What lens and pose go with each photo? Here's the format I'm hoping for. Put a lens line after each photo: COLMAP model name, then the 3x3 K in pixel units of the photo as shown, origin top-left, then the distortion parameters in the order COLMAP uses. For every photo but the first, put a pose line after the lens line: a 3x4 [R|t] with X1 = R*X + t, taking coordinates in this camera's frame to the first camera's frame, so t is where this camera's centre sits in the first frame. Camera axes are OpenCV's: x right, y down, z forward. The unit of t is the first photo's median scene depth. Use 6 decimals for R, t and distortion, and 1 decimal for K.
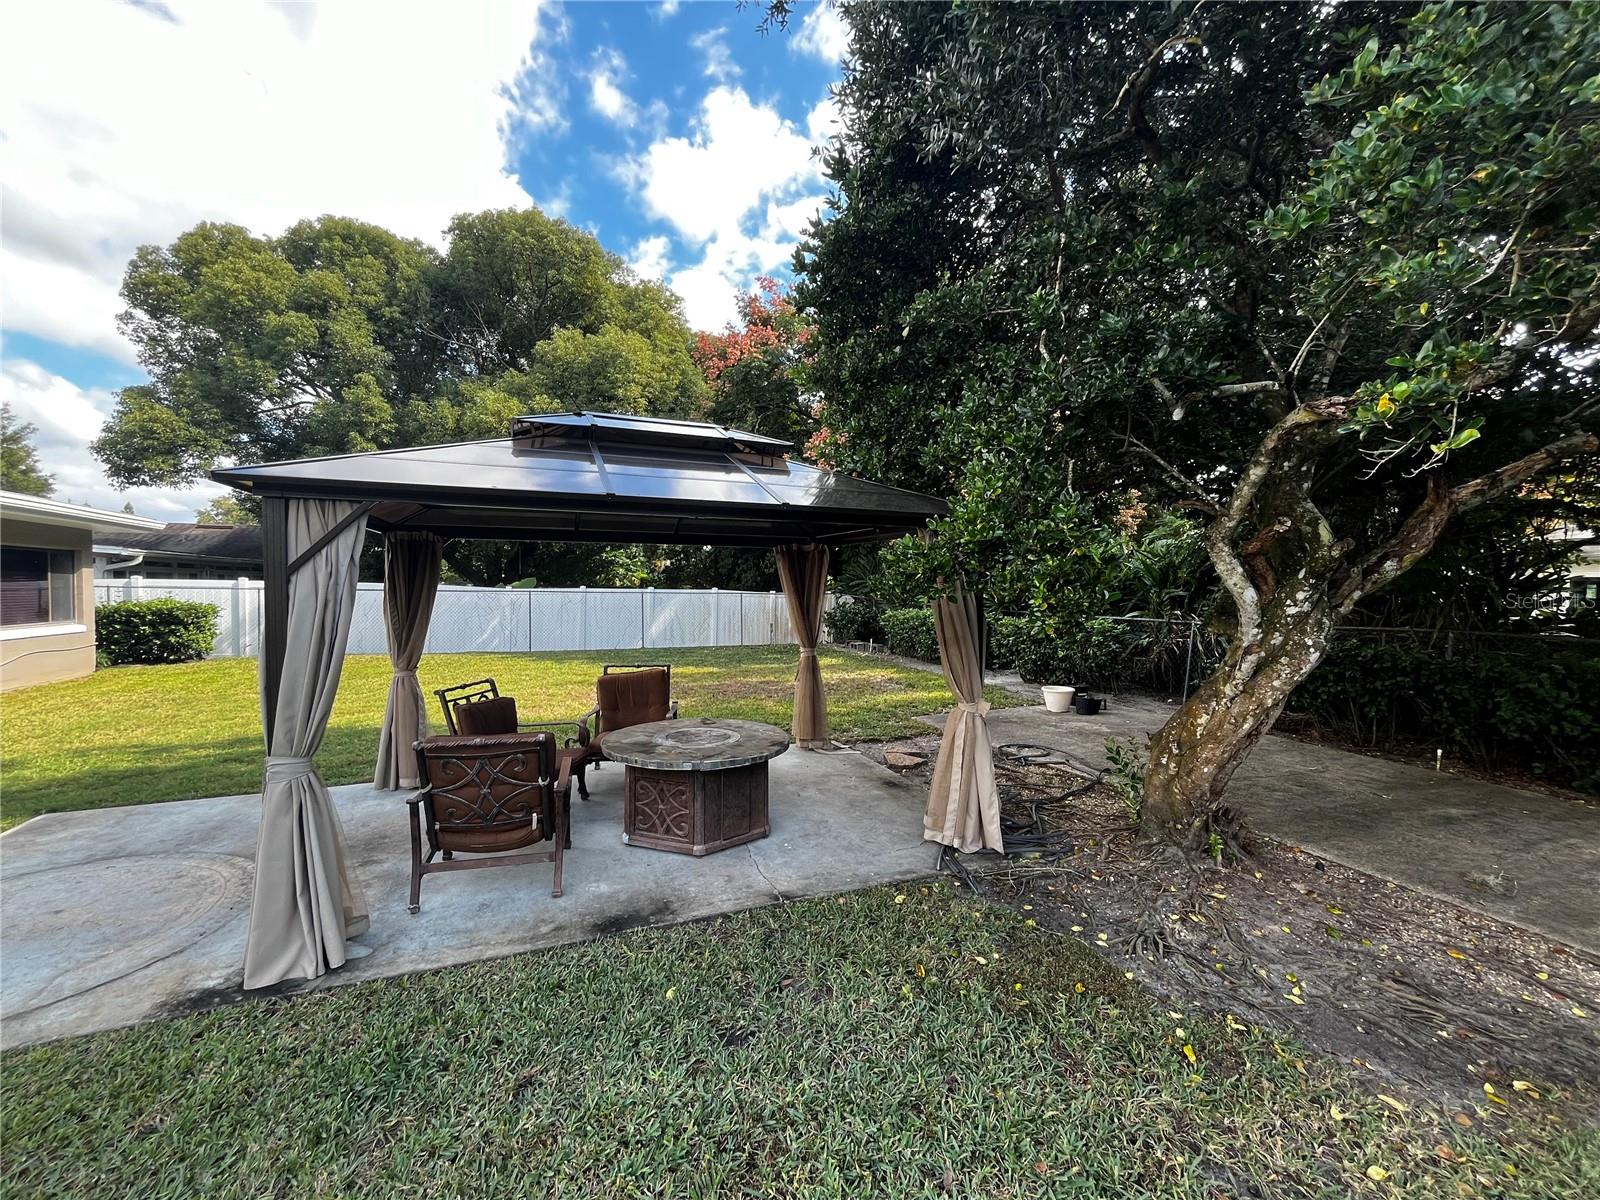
lens RADIAL K [[649.6, 0, 800.0], [0, 649.6, 600.0], [0, 0, 1]] dist [-0.002254, -0.000146]
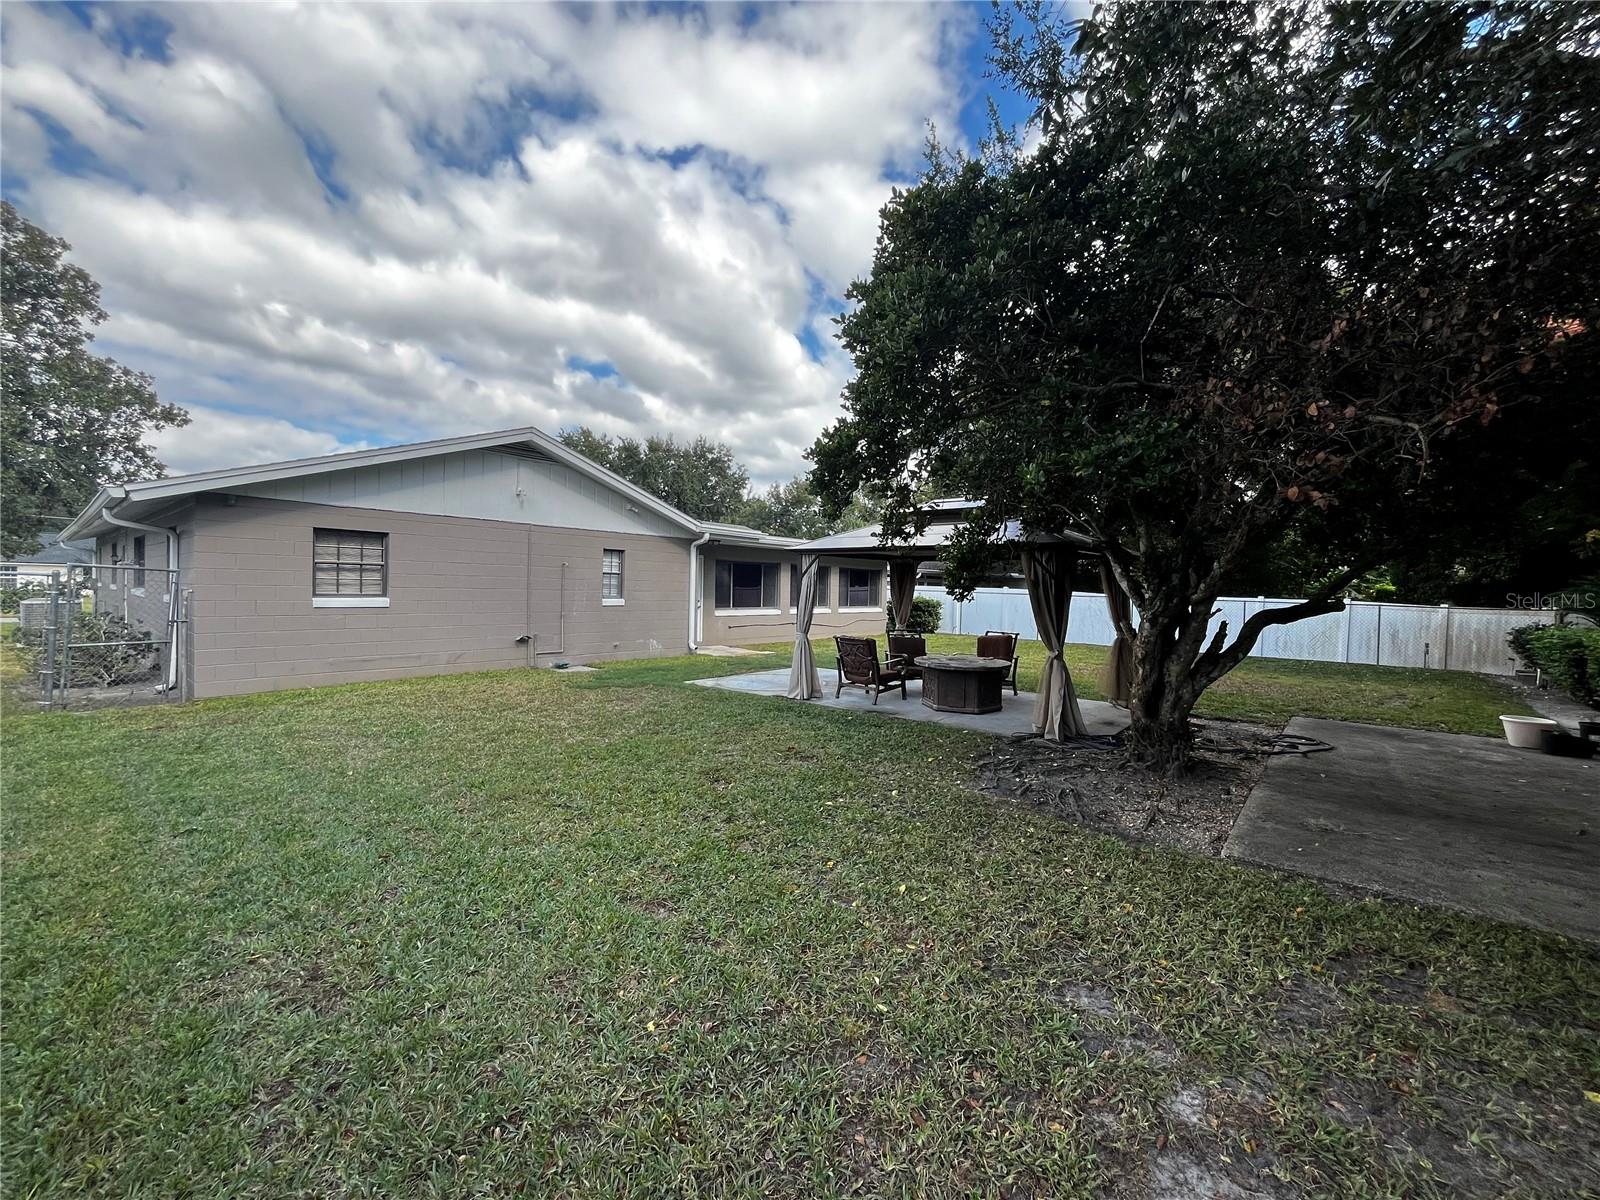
lens RADIAL K [[649.6, 0, 800.0], [0, 649.6, 600.0], [0, 0, 1]] dist [-0.002254, -0.000146]
pose [[0.476835, 0.020486, -0.878754, 1.510099], [-0.033382, 0.999429, 0.005185, 0.033301], [0.878359, 0.026862, 0.477247, -0.419328]]
